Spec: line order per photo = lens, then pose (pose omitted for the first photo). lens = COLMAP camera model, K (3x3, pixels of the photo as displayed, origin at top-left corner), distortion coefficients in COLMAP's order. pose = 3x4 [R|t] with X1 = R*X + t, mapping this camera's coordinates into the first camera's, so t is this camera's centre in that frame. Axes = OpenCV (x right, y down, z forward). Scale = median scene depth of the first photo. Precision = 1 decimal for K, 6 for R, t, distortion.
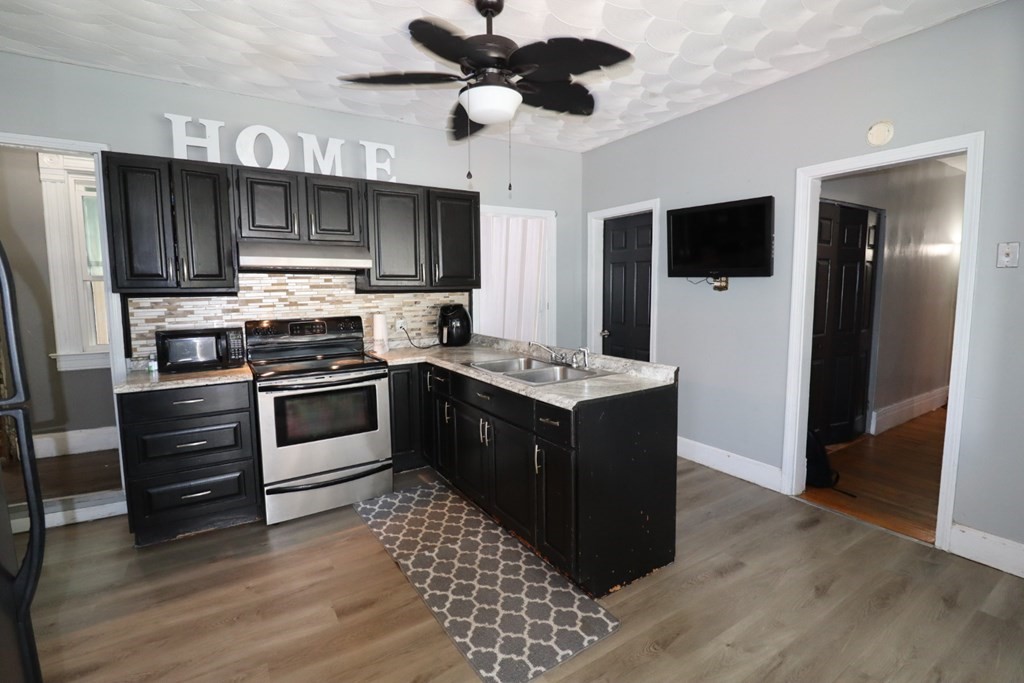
lens RADIAL K [[469.0, 0, 517.8], [0, 469.0, 333.7], [0, 0, 1]] dist [-0.003883, -0.011552]
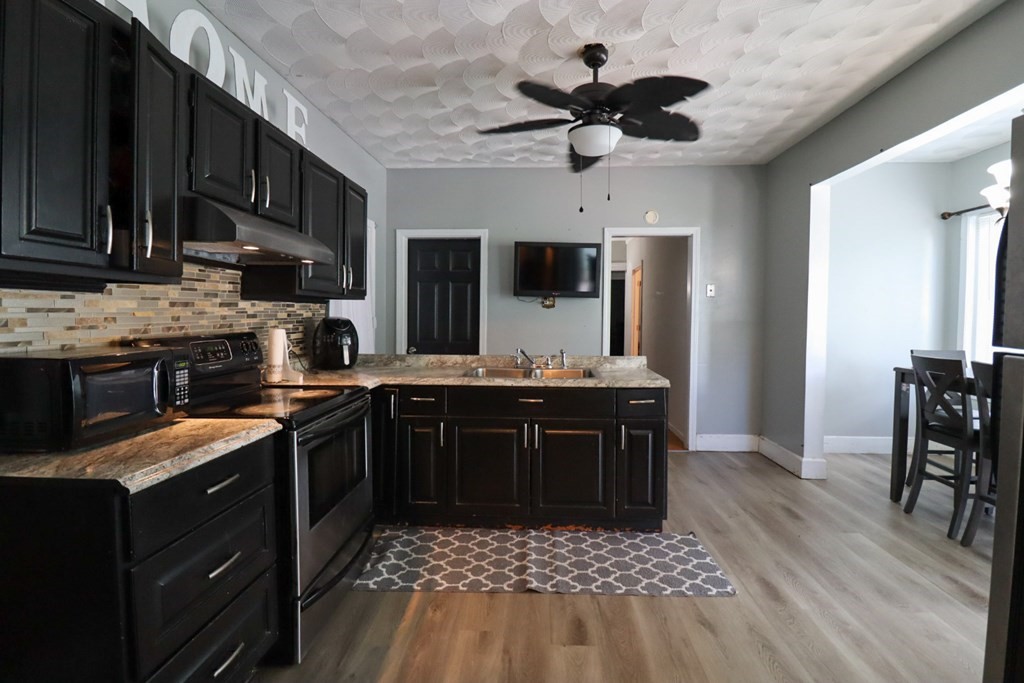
lens RADIAL K [[473.4, 0, 515.5], [0, 473.4, 327.5], [0, 0, 1]] dist [-0.009979, -0.000652]
pose [[0.592752, -0.007462, 0.805350, -0.953380], [0.066773, 0.996970, -0.039909, 0.012518], [-0.802612, 0.077432, 0.591454, 0.409833]]
